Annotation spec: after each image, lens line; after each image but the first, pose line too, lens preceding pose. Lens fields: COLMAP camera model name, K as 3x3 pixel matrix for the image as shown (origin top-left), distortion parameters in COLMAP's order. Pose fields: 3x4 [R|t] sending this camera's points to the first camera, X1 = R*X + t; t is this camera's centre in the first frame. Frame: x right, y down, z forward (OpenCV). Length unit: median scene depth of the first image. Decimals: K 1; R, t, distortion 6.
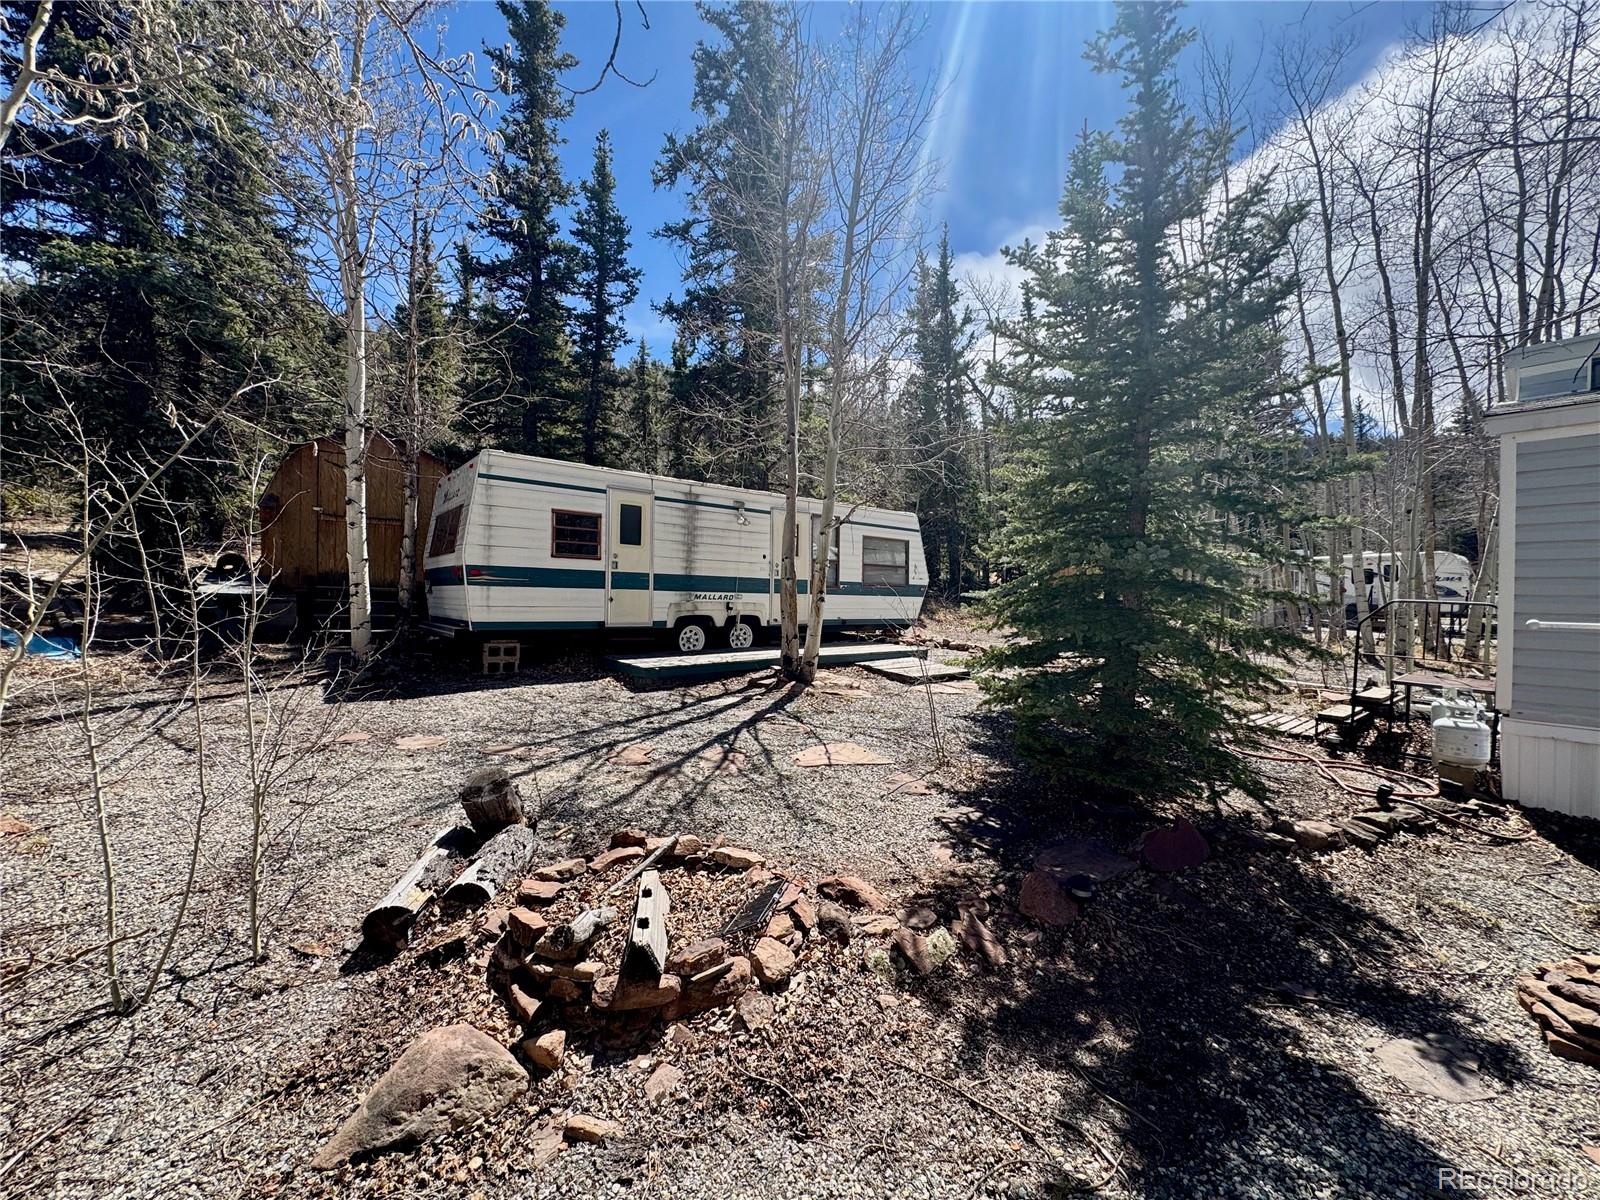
lens RADIAL K [[633.0, 0, 800.0], [0, 633.0, 600.0], [0, 0, 1]] dist [-0.001299, -0.000126]
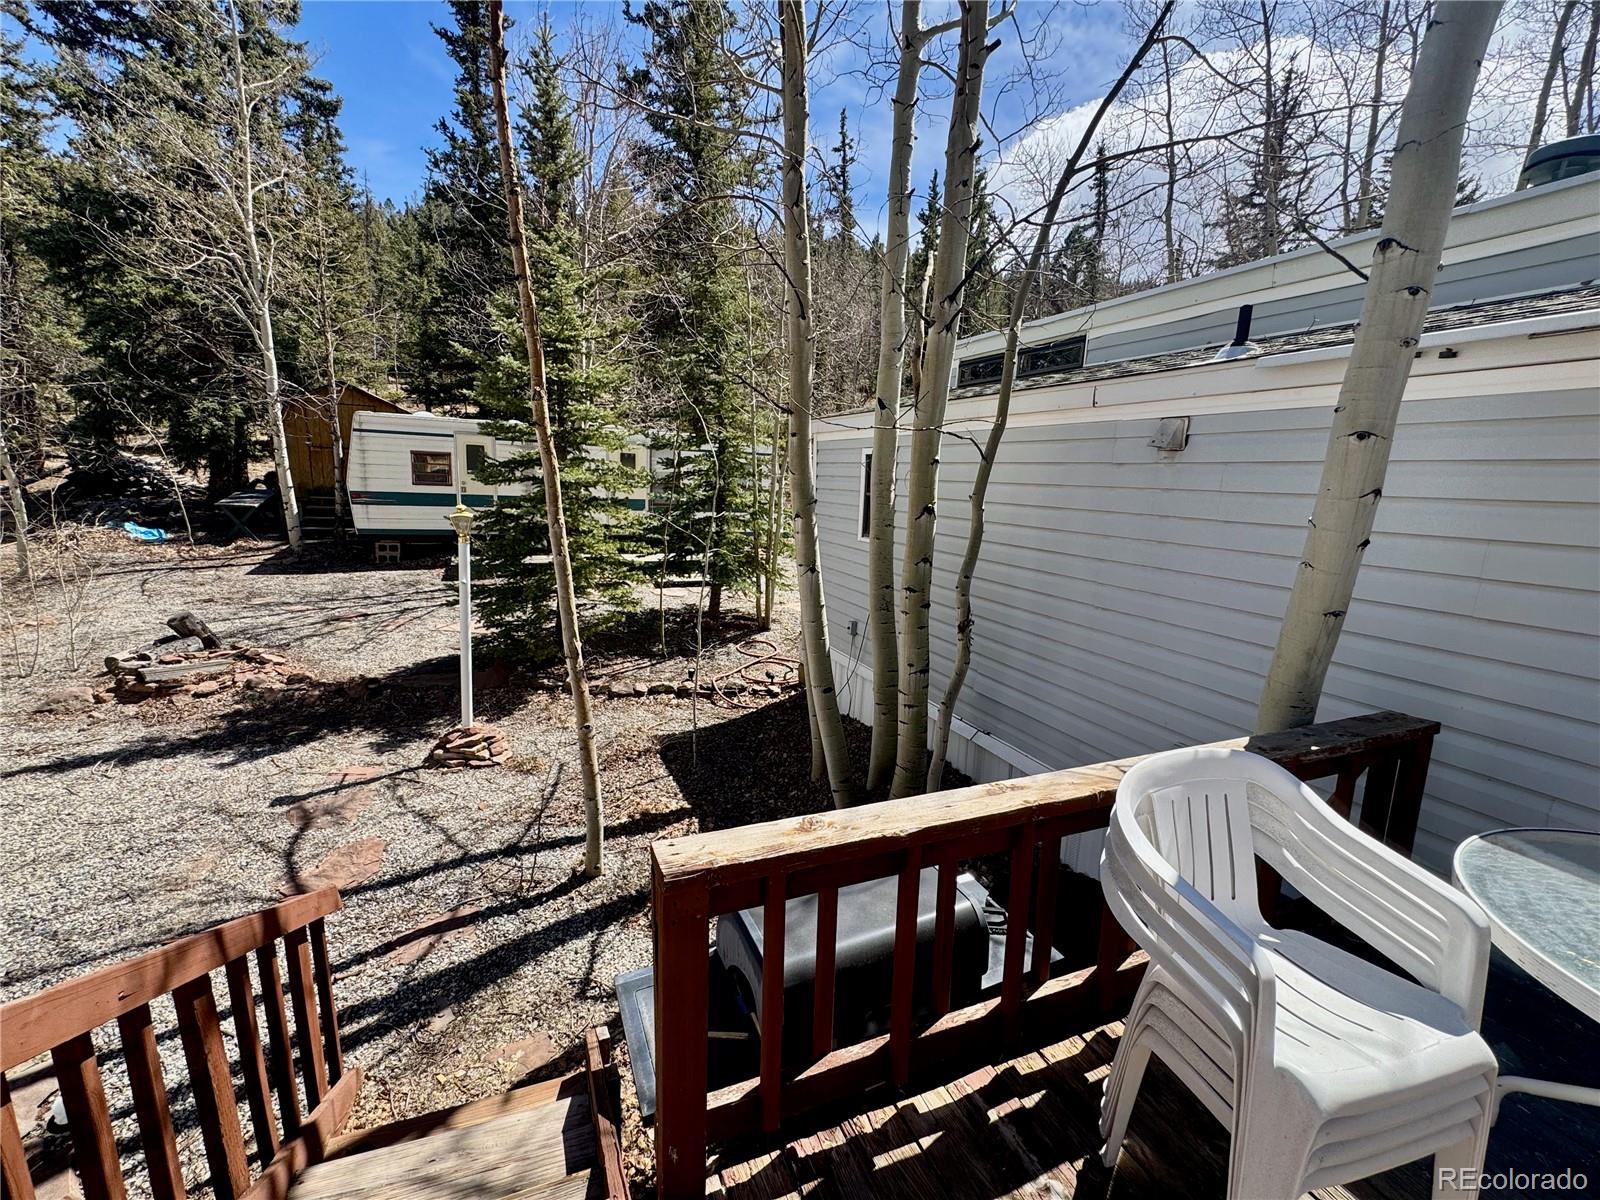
lens RADIAL K [[661.1, 0, 800.0], [0, 661.1, 600.0], [0, 0, 1]] dist [-0.001555, -0.000297]
pose [[0.966396, 0.066868, -0.248210, 0.878123], [-0.024773, 0.985306, 0.168992, -0.087147], [0.255863, -0.157165, 0.953852, -0.264142]]
